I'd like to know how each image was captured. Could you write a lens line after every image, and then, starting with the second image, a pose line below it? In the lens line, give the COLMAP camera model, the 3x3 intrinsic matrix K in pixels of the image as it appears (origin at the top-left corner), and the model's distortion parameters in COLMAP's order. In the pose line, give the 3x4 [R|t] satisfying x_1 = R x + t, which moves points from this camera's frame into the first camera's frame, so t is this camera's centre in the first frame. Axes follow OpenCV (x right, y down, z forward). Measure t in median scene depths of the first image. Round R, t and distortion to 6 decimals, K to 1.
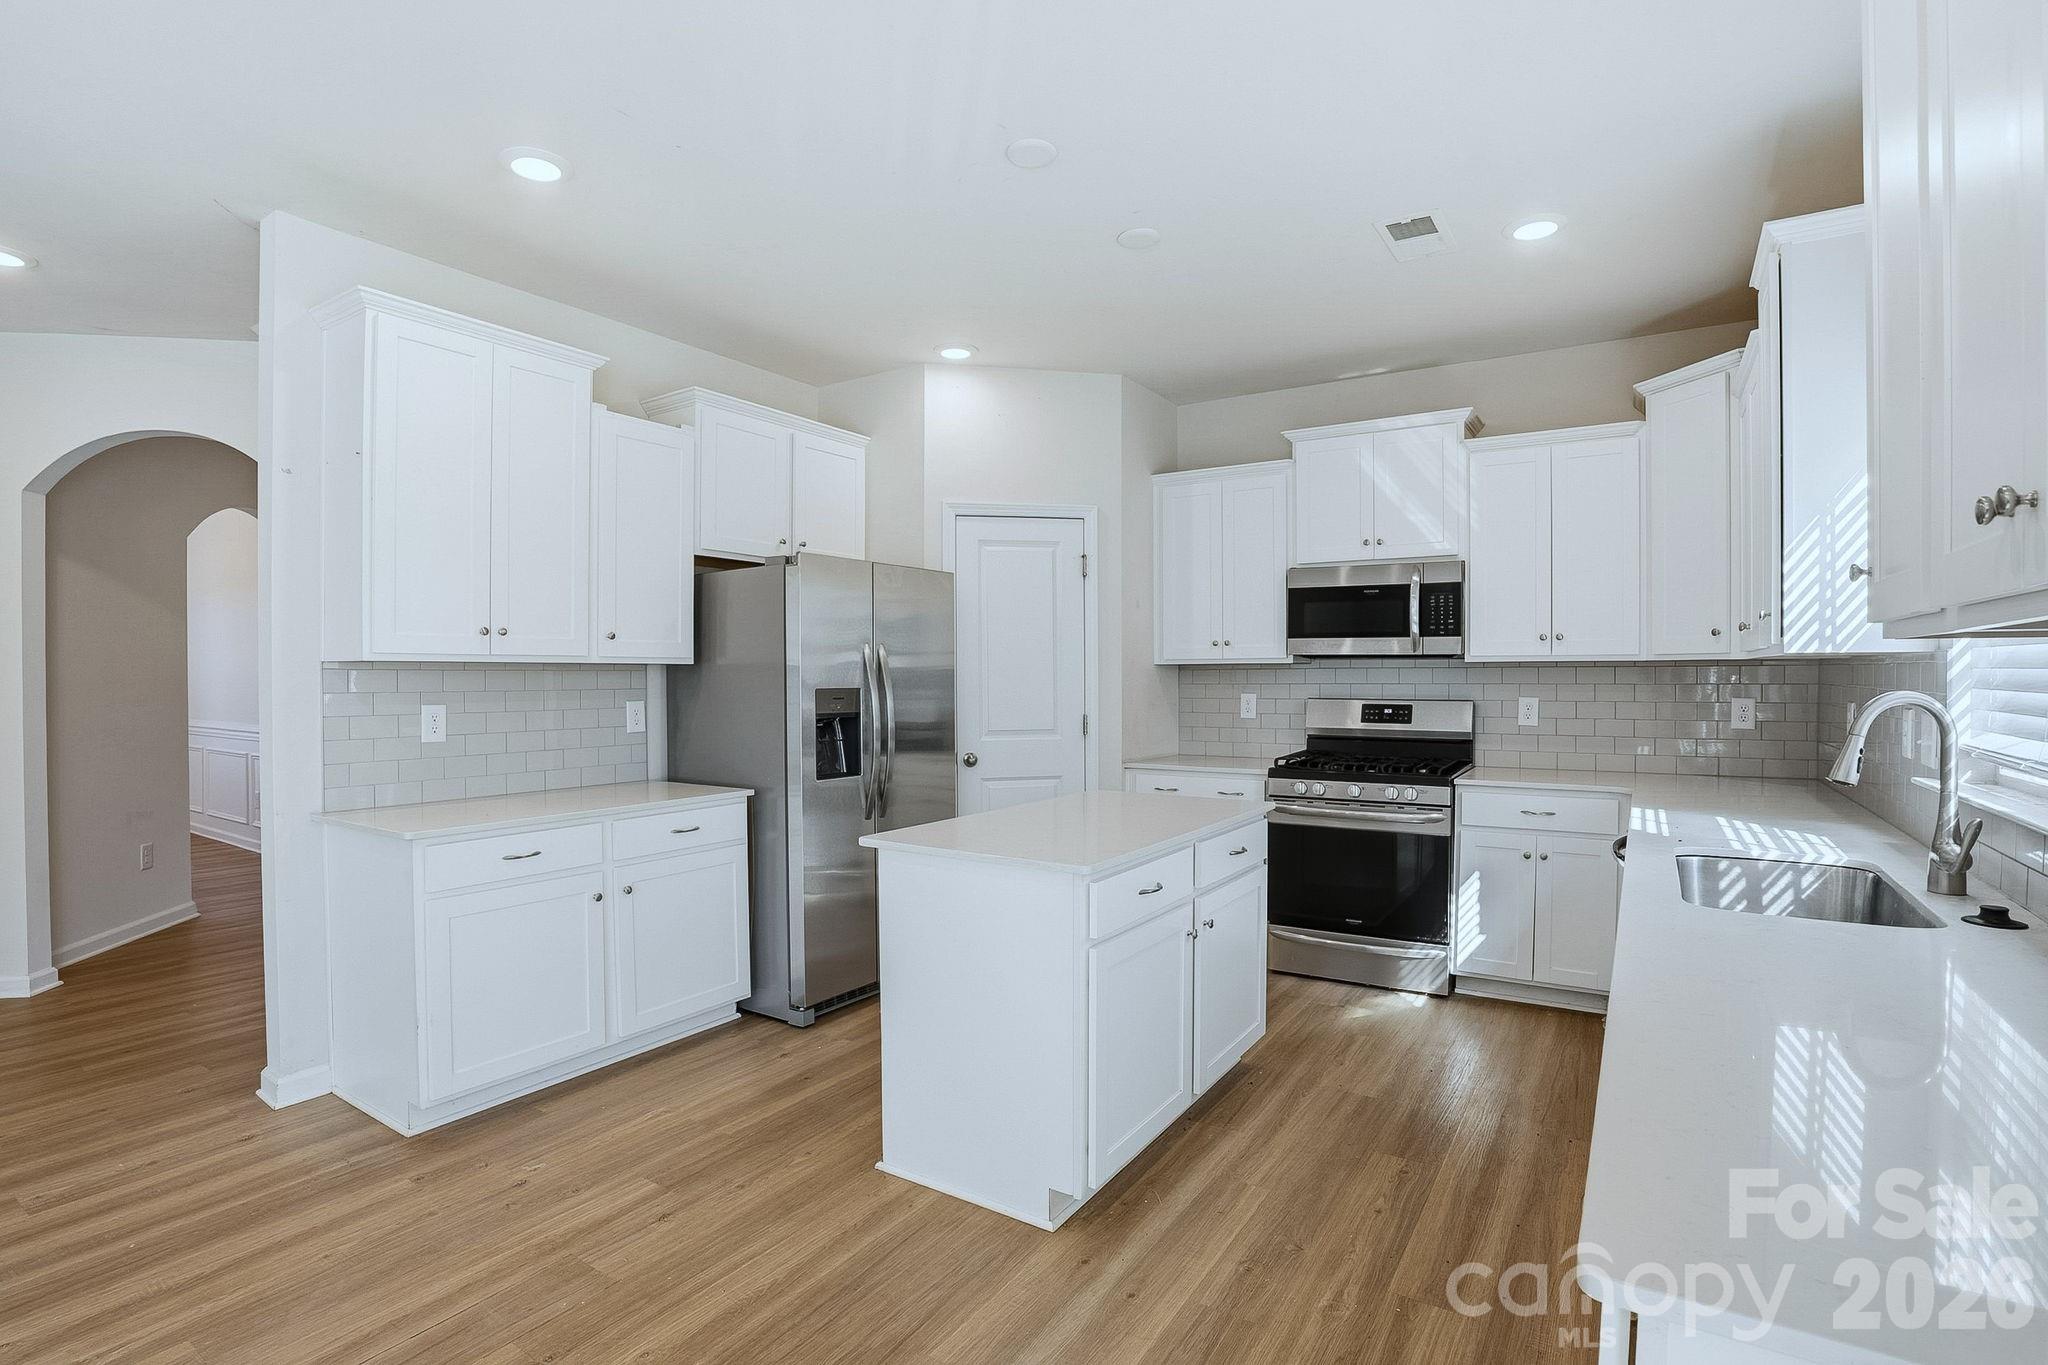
lens RADIAL K [[957.8, 0, 1008.4], [0, 957.8, 688.2], [0, 0, 1]] dist [-0.040171, 0.003502]
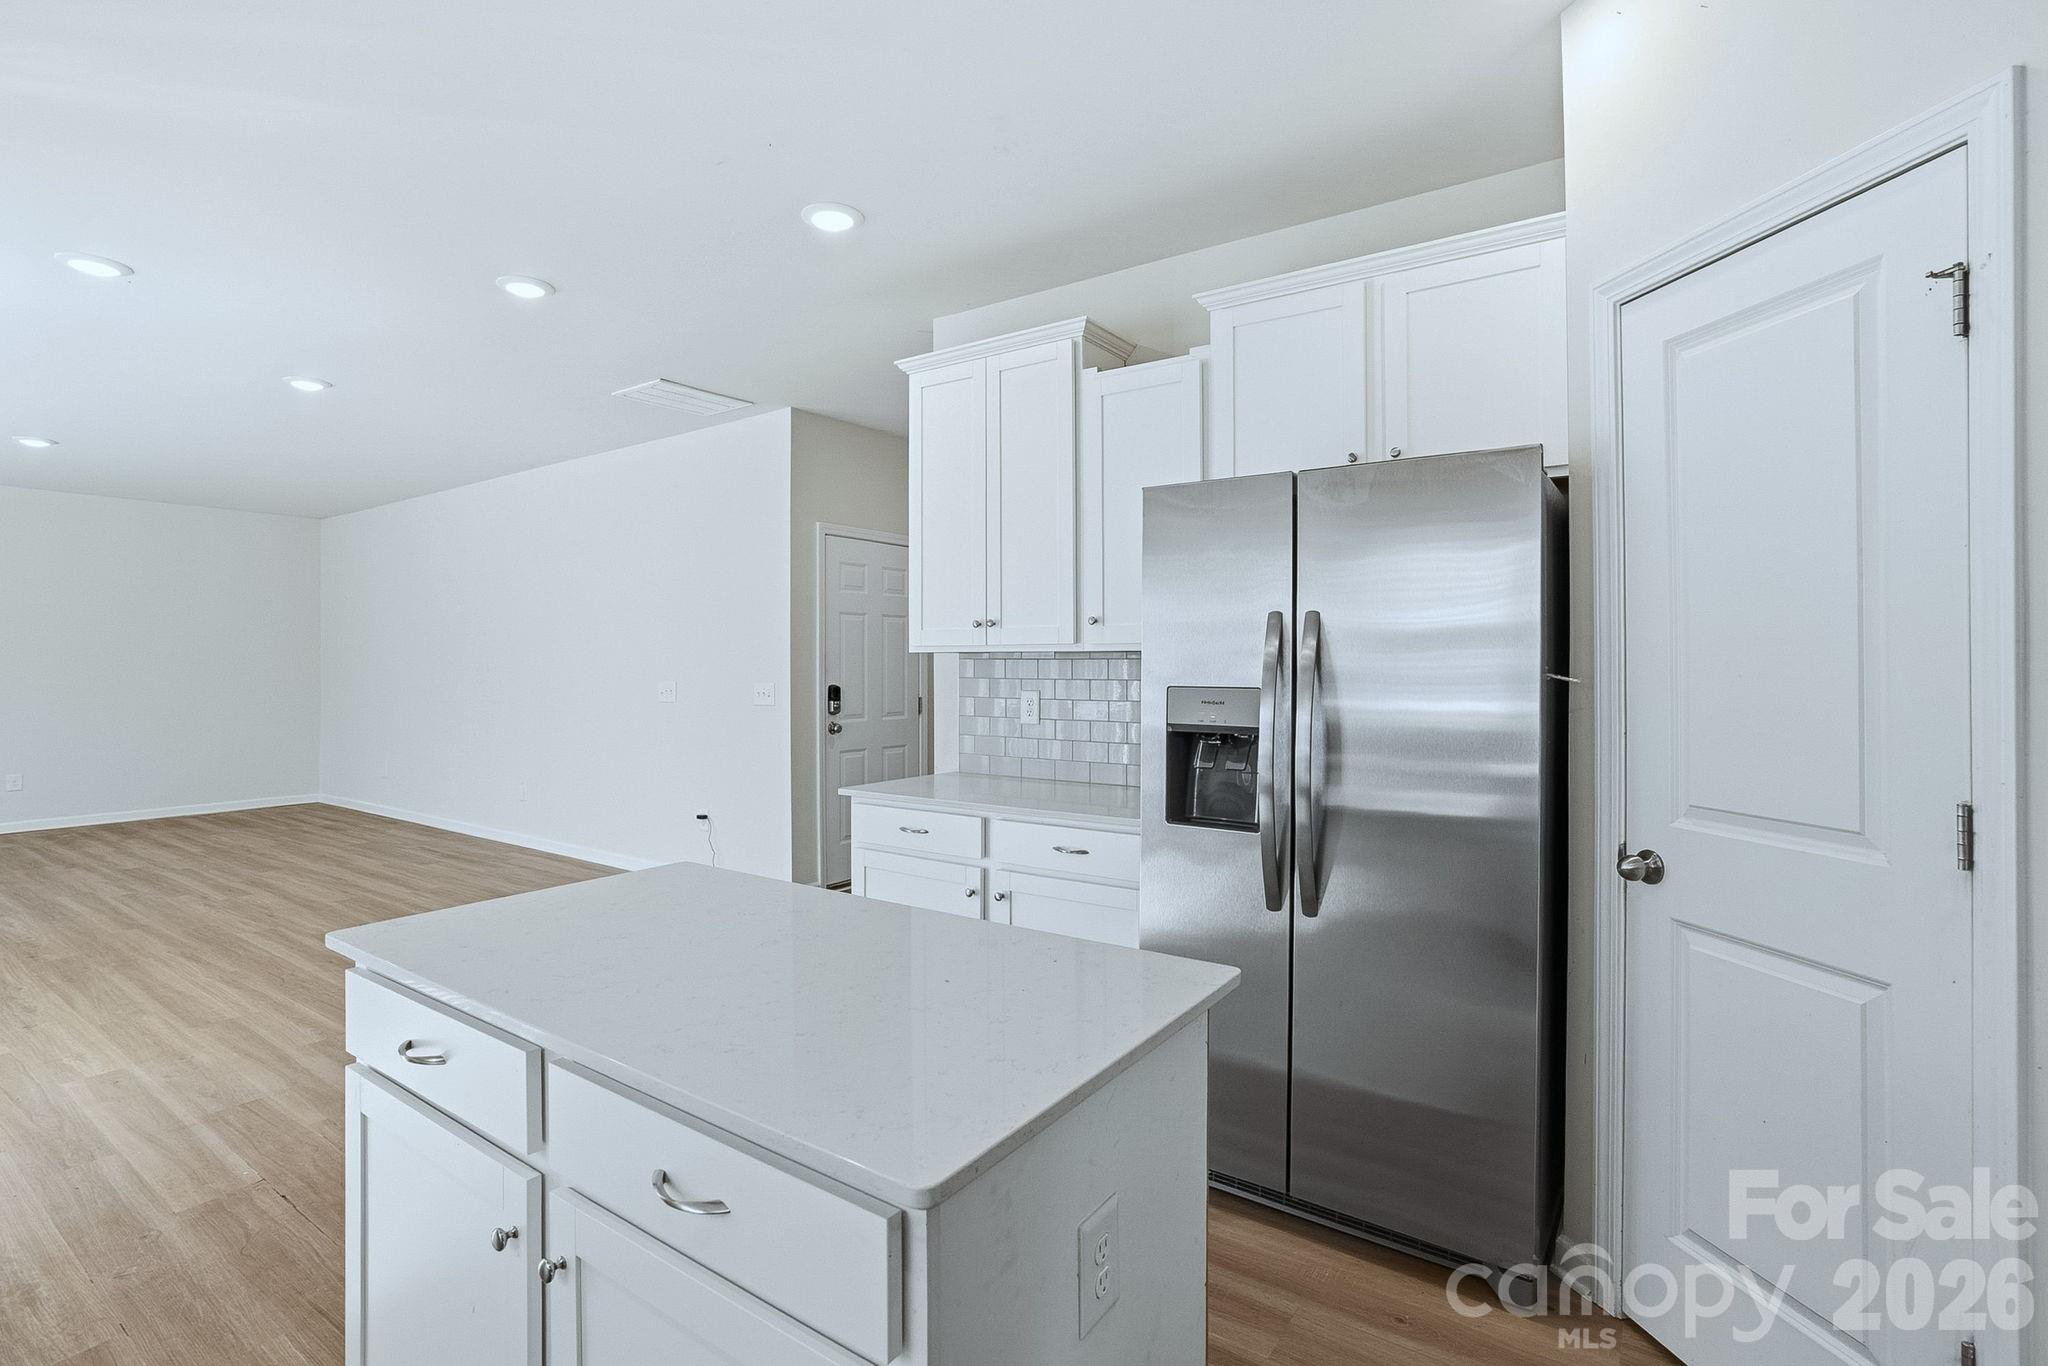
lens RADIAL K [[957.8, 0, 1025.6], [0, 957.8, 674.0], [0, 0, 1]] dist [-0.040171, 0.003502]
pose [[-0.023873, 0.006393, -0.999695, 0.409586], [-0.024061, 0.999686, 0.006968, -0.007235], [0.999425, 0.024220, -0.023712, 0.792428]]
